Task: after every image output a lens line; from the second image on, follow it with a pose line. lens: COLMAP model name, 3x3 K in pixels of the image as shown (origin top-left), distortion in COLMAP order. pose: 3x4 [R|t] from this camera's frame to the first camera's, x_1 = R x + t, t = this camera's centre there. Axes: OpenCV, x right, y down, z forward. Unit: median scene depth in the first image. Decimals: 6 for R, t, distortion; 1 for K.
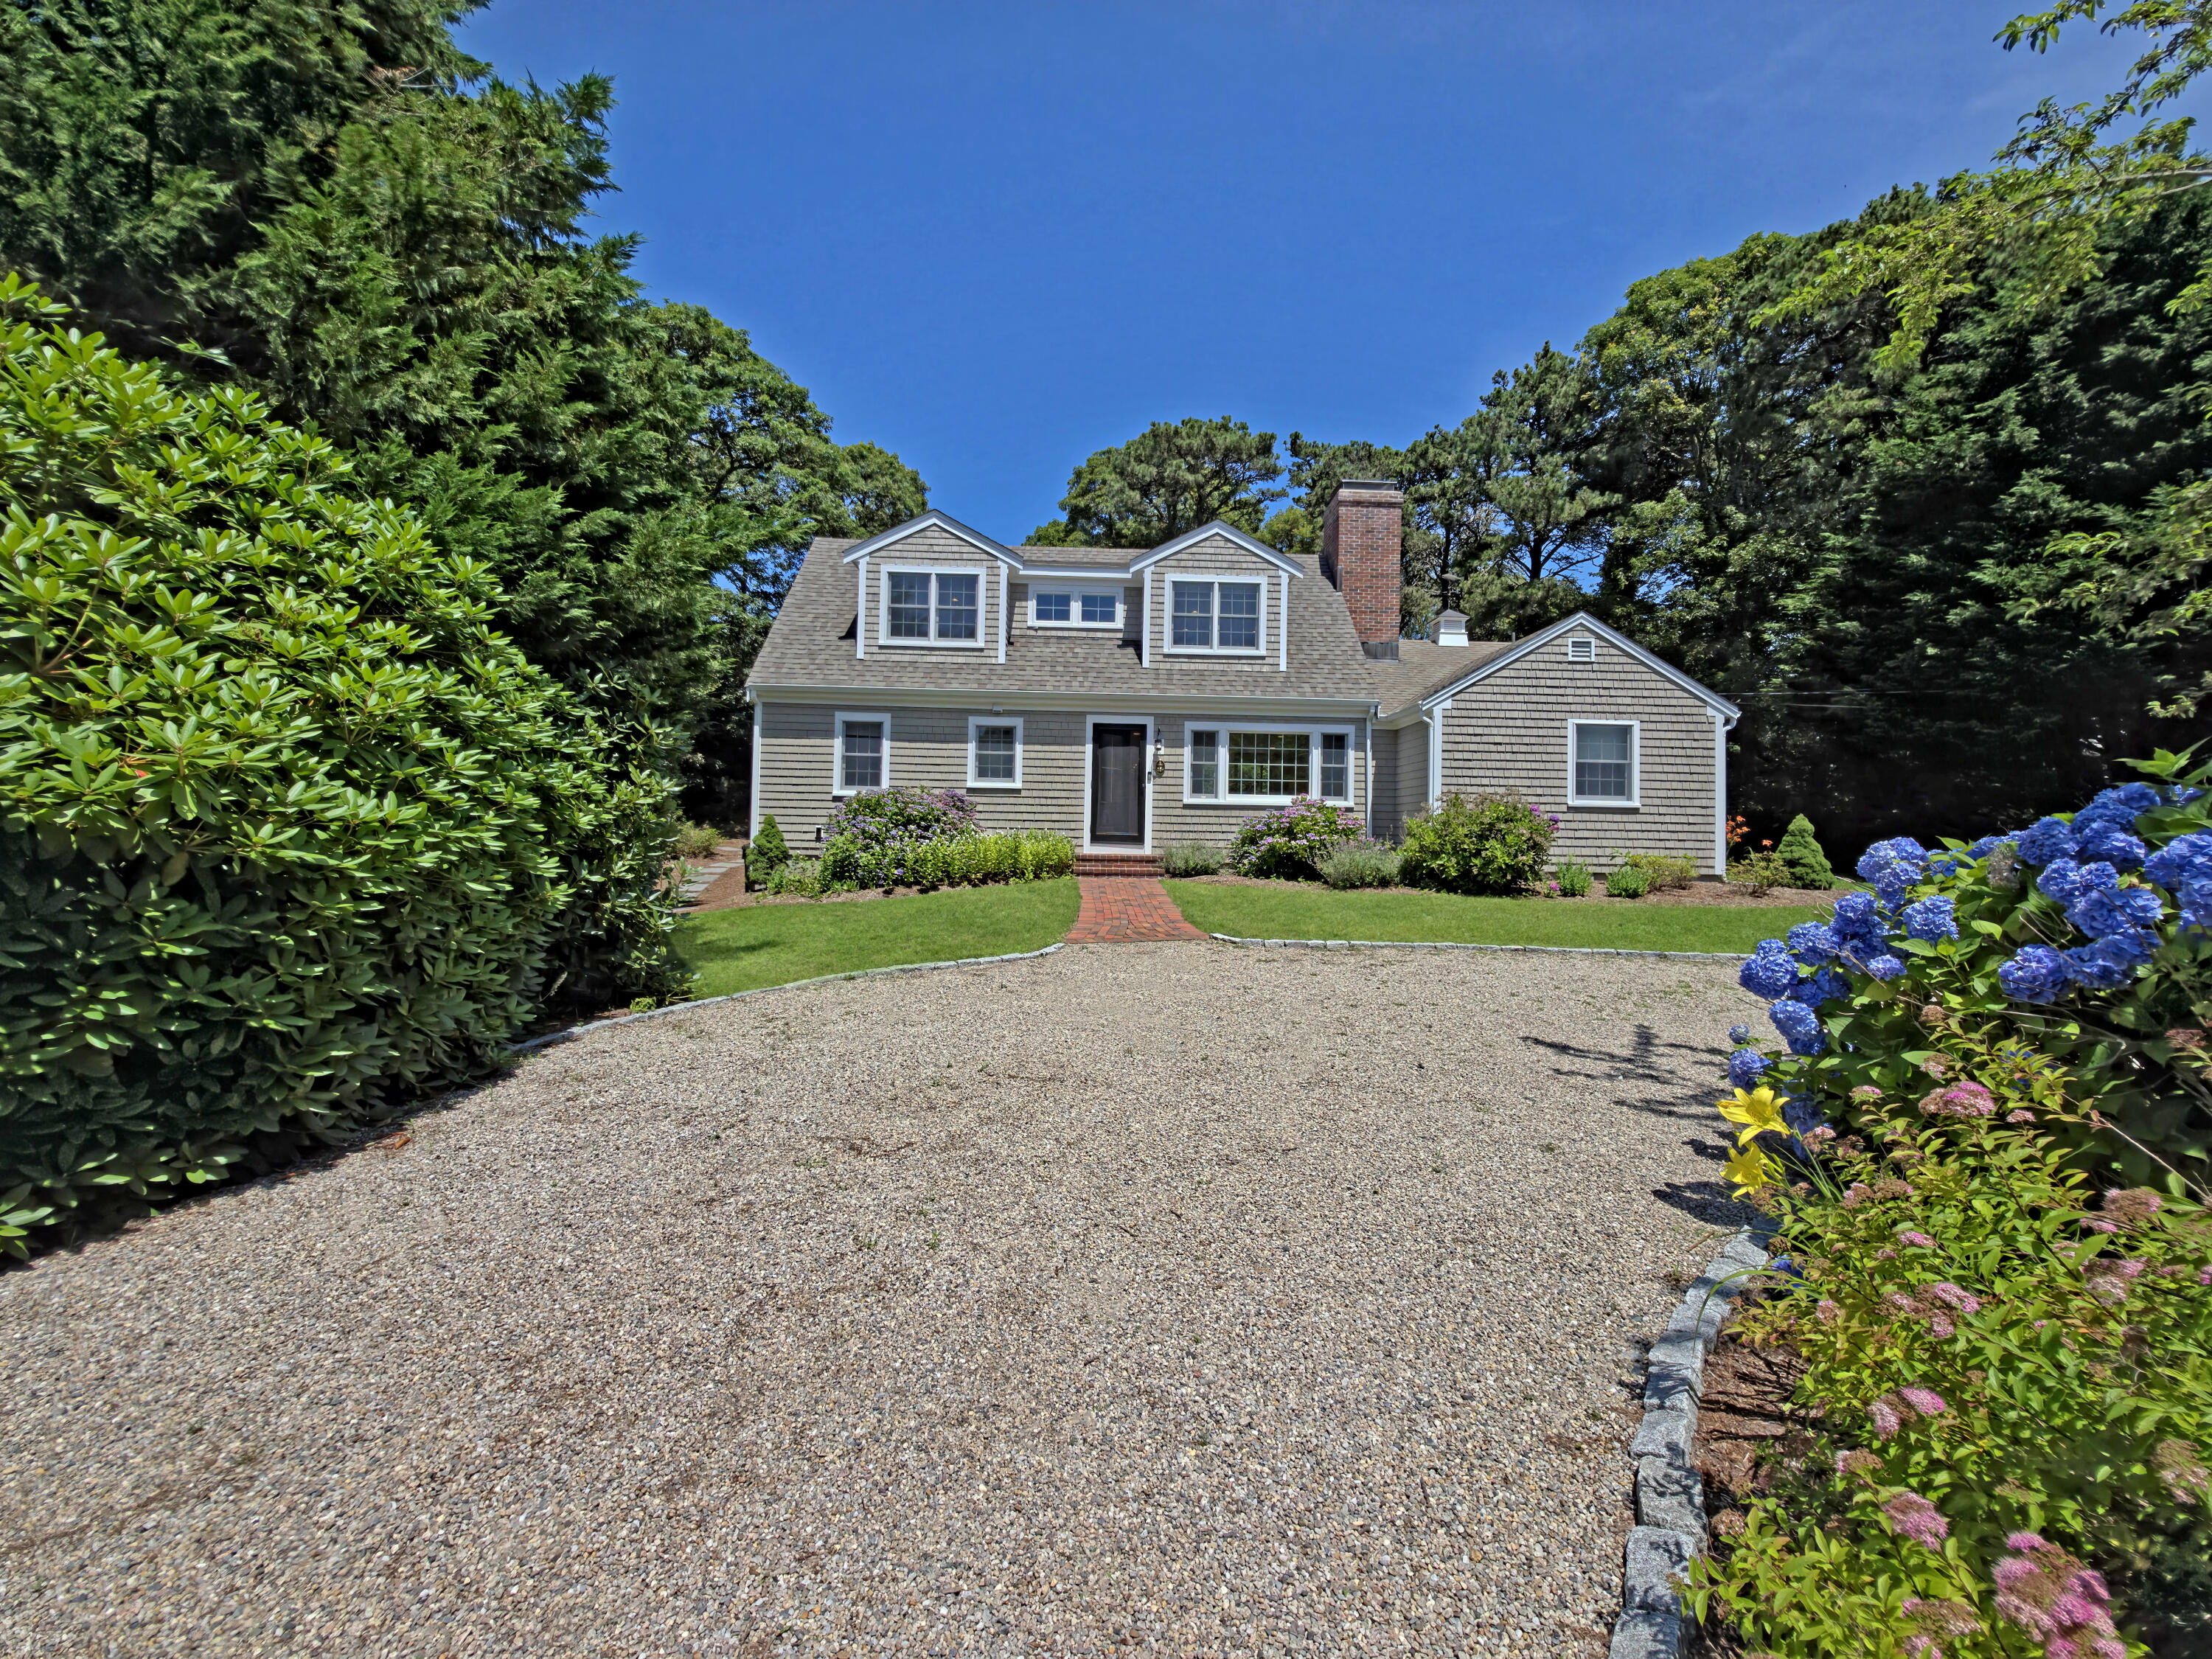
lens RADIAL K [[889.1, 0, 1107.8], [0, 889.1, 822.2], [0, 0, 1]] dist [0.002567, 0.000035]
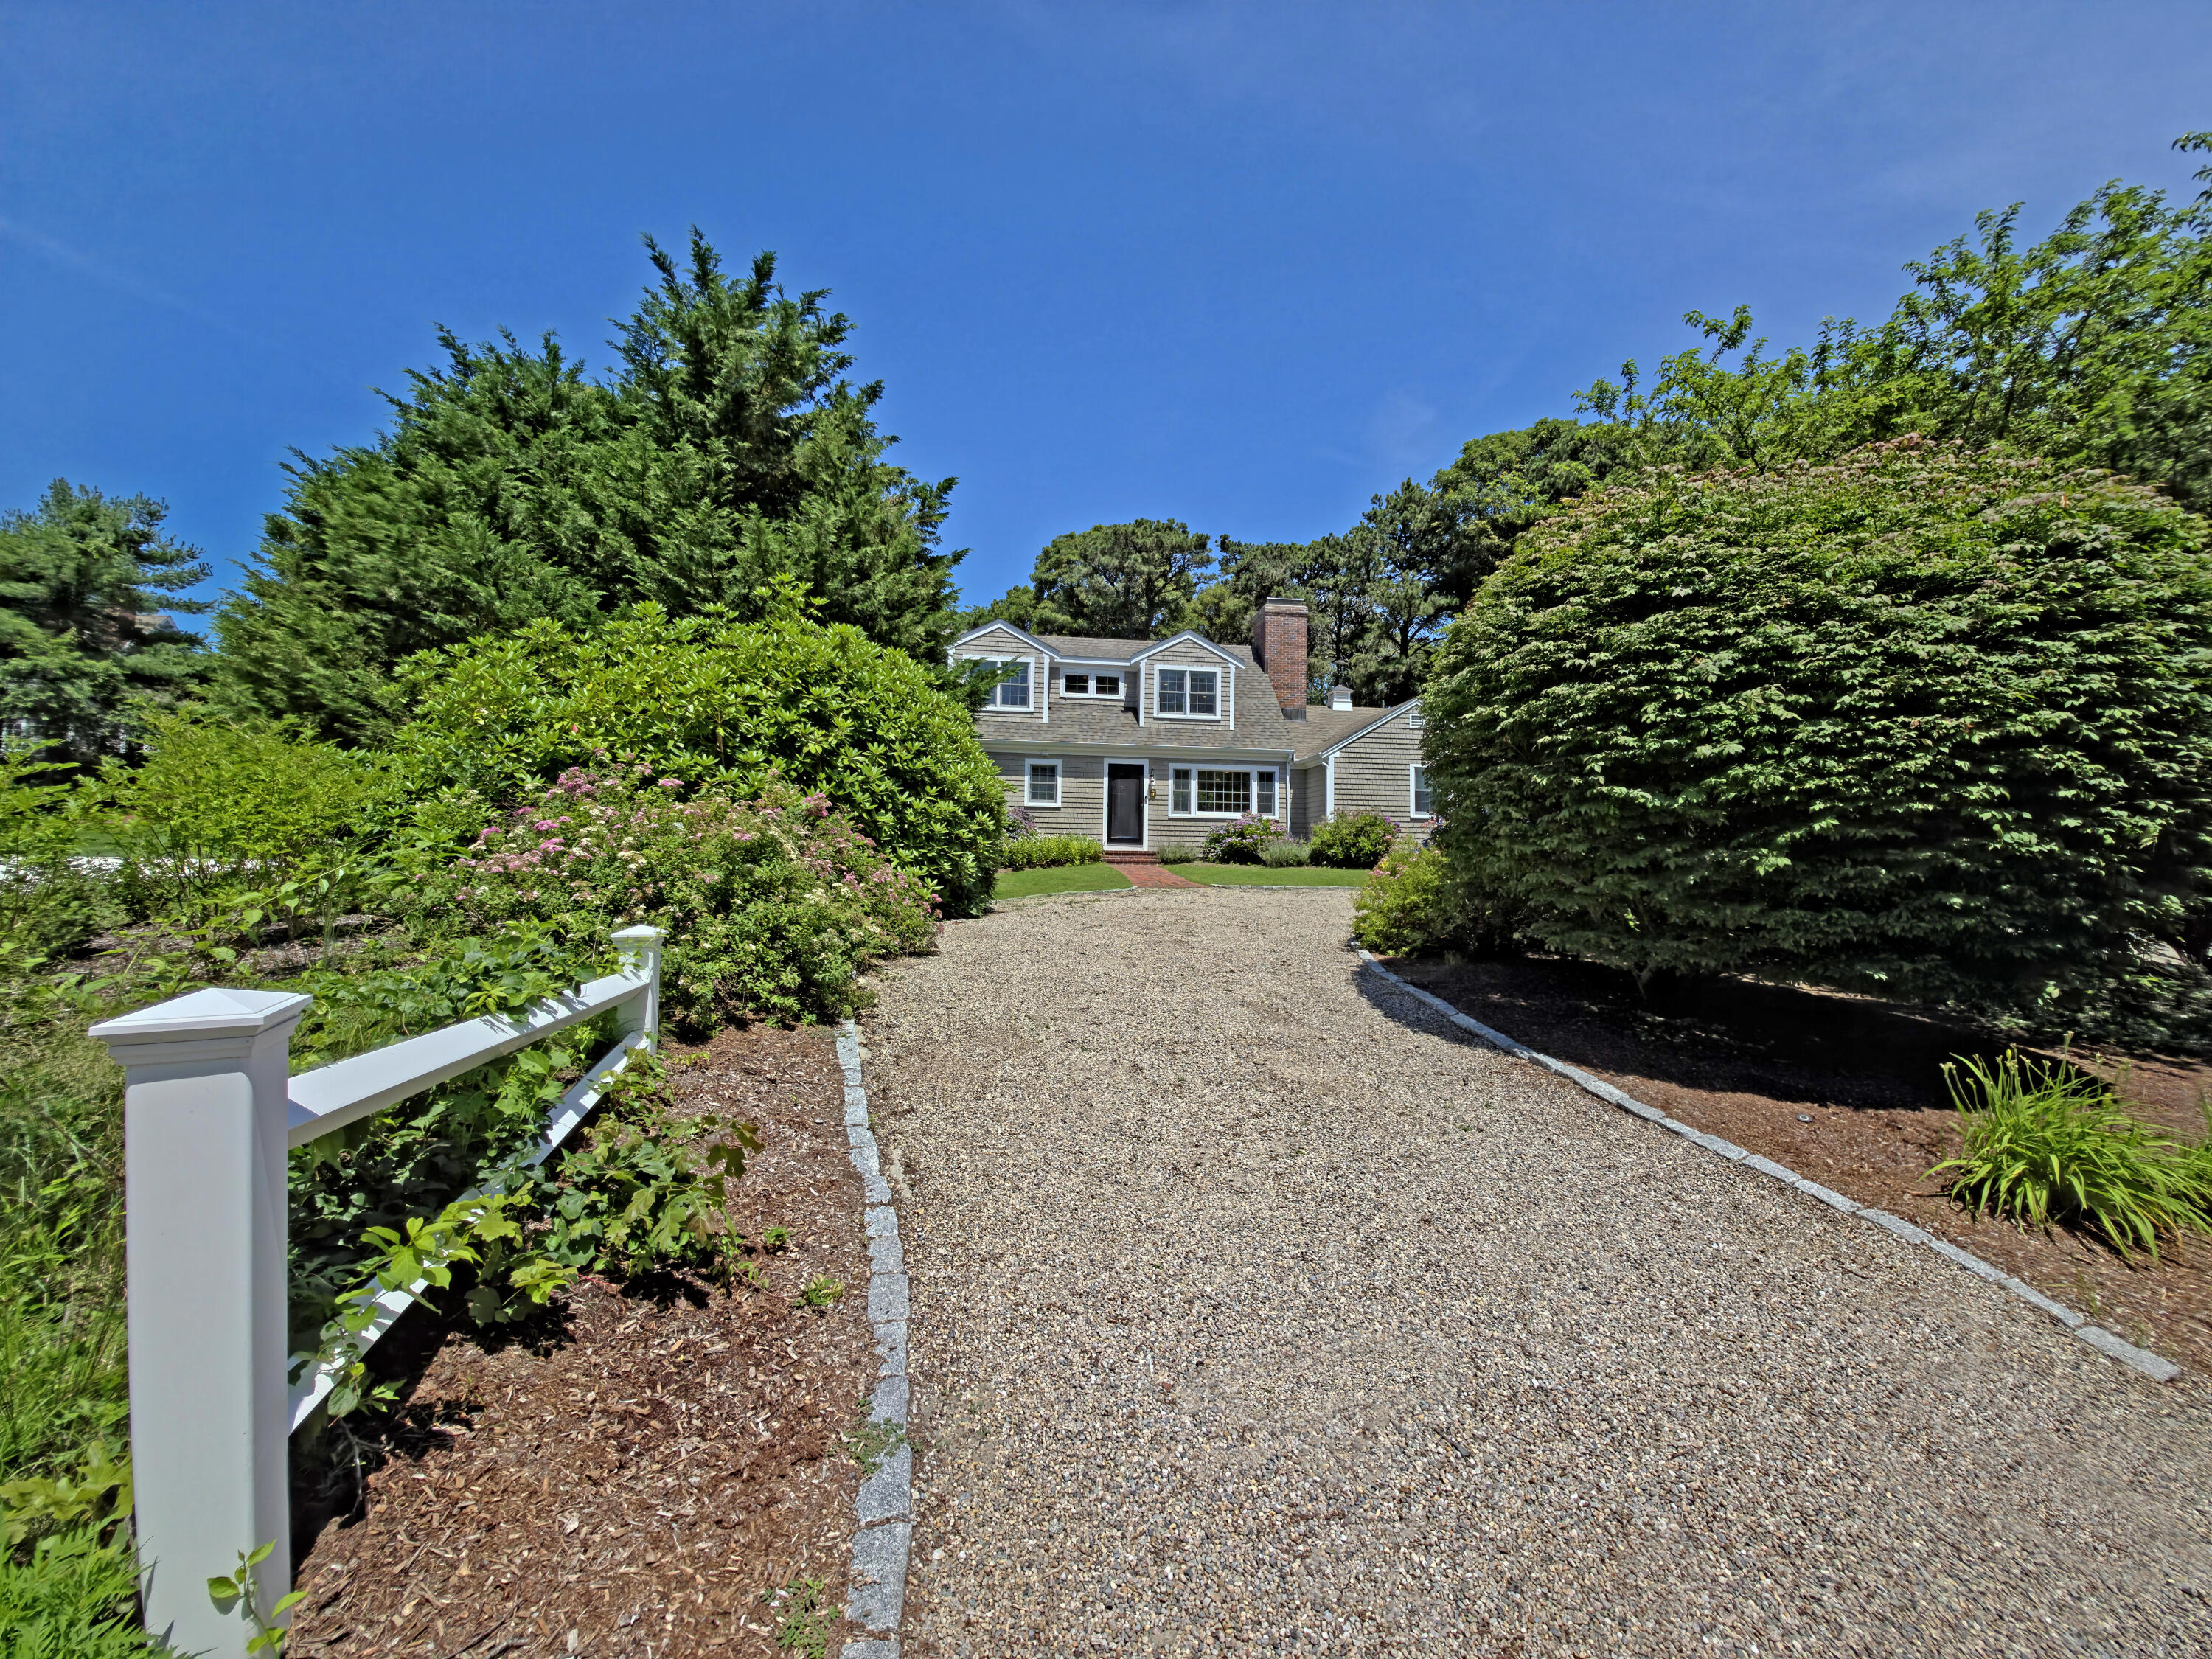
lens RADIAL K [[889.1, 0, 1116.8], [0, 889.1, 814.3], [0, 0, 1]] dist [0.002567, 0.000035]
pose [[0.993918, 0.000718, 0.110124, -0.165793], [0.003596, 0.999234, -0.038972, 0.031844], [-0.110068, 0.039131, 0.993153, -0.478215]]
